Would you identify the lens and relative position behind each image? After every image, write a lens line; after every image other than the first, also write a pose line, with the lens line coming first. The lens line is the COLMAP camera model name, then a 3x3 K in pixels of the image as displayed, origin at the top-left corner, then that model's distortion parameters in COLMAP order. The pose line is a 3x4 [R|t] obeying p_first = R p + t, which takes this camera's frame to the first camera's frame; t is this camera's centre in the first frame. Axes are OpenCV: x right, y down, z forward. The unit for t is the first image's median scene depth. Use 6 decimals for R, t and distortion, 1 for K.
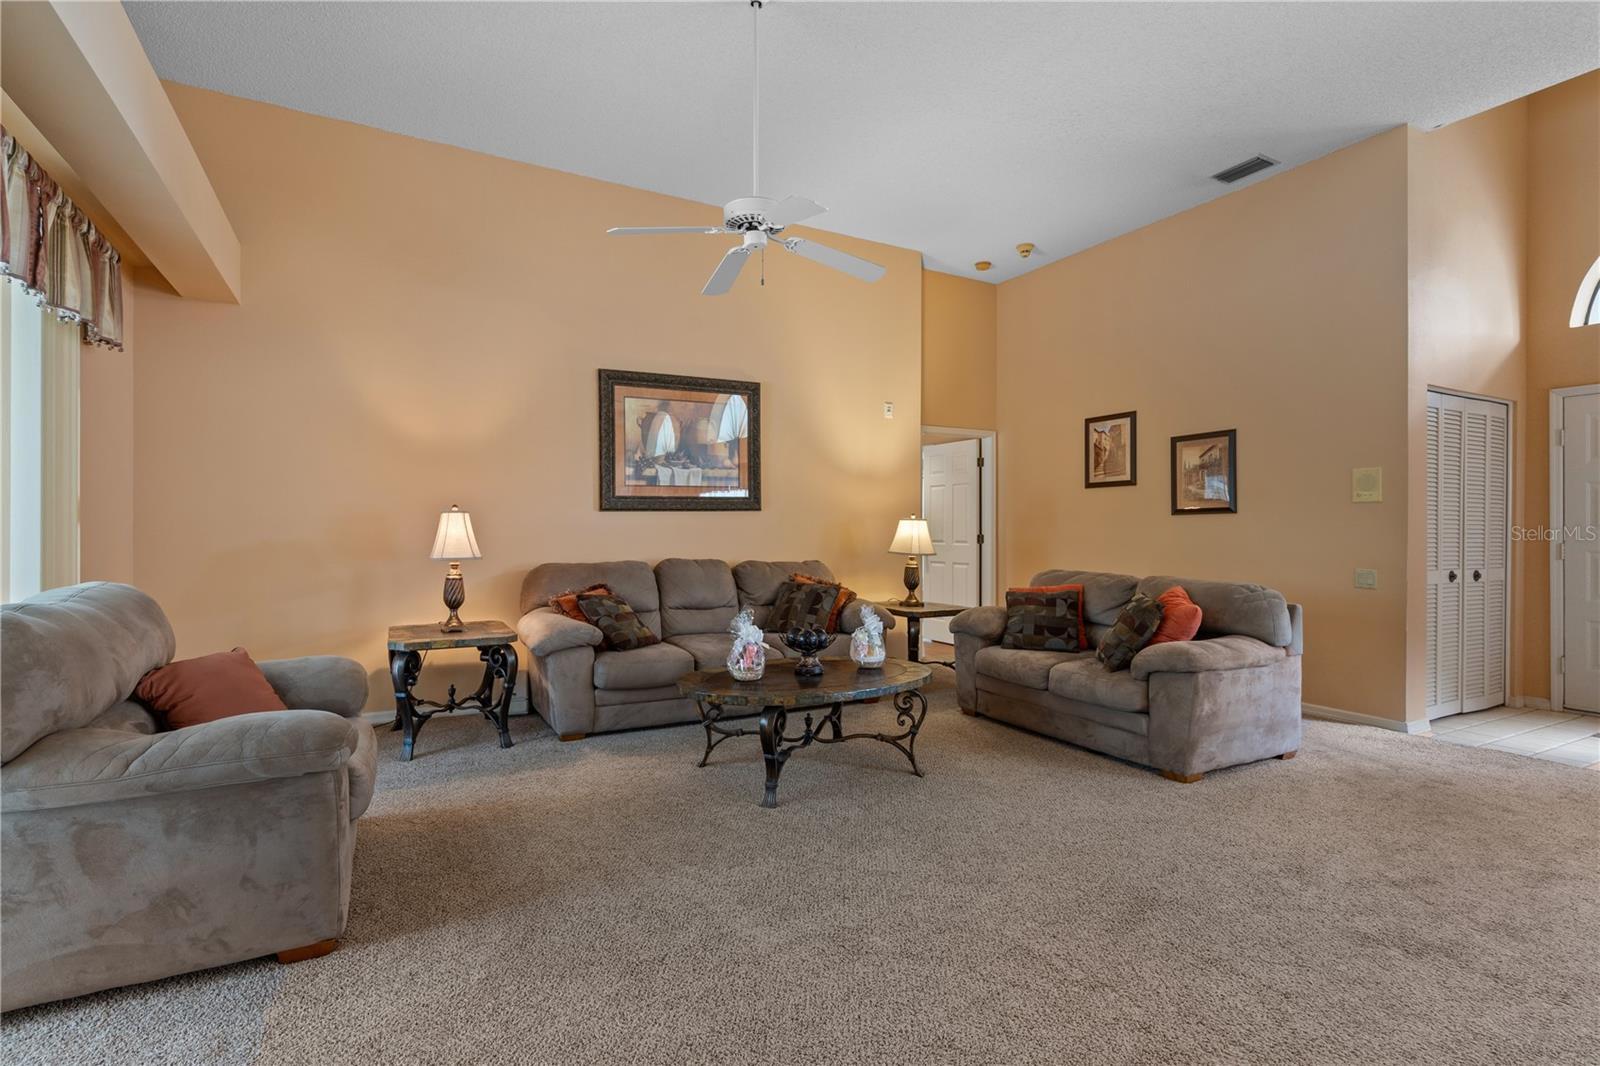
lens RADIAL K [[757.6, 0, 789.9], [0, 757.6, 527.4], [0, 0, 1]] dist [0.000801, 0.000034]
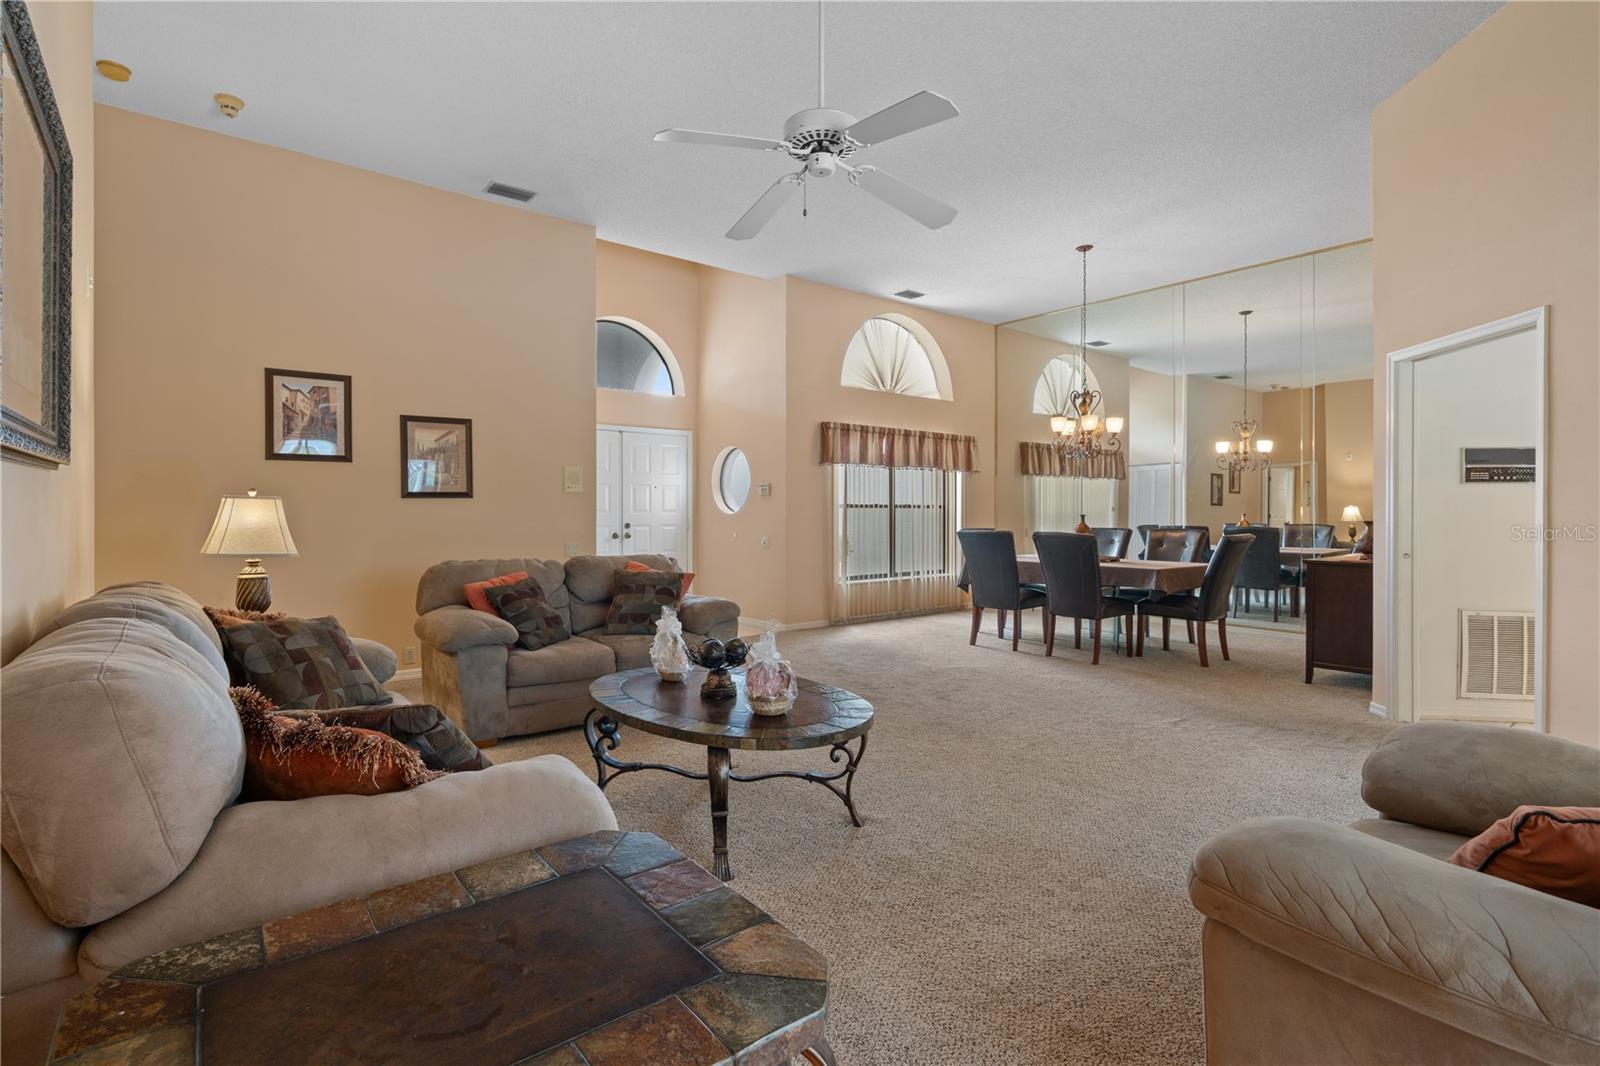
lens RADIAL K [[757.6, 0, 789.9], [0, 757.6, 527.4], [0, 0, 1]] dist [0.000801, 0.000034]
pose [[-0.164673, -0.021833, 0.986107, -0.564827], [-0.003309, 0.999762, 0.021583, -0.001070], [-0.986343, 0.000291, -0.164706, 0.744883]]
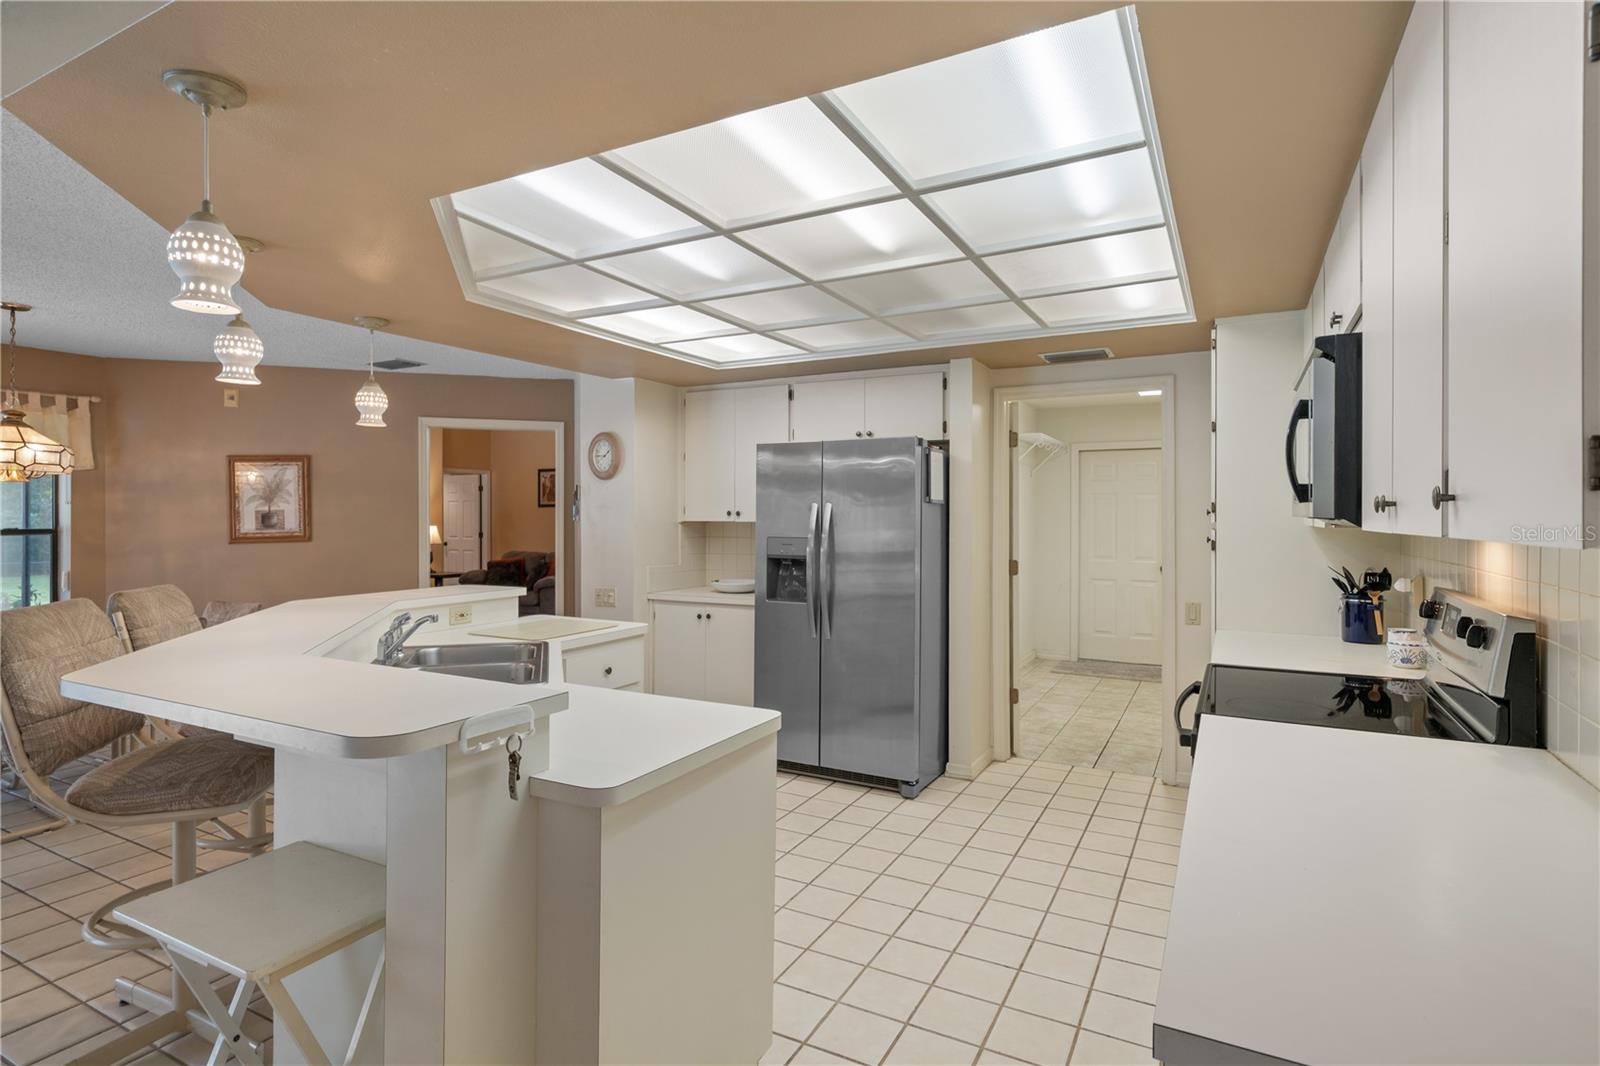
lens RADIAL K [[820.1, 0, 792.2], [0, 820.1, 527.3], [0, 0, 1]] dist [-0.000263, 0.001286]
pose [[0.836438, -0.008338, 0.547999, -0.227892], [-0.000099, 0.999882, 0.015366, -0.041614], [-0.548062, -0.012907, 0.836338, -1.233820]]
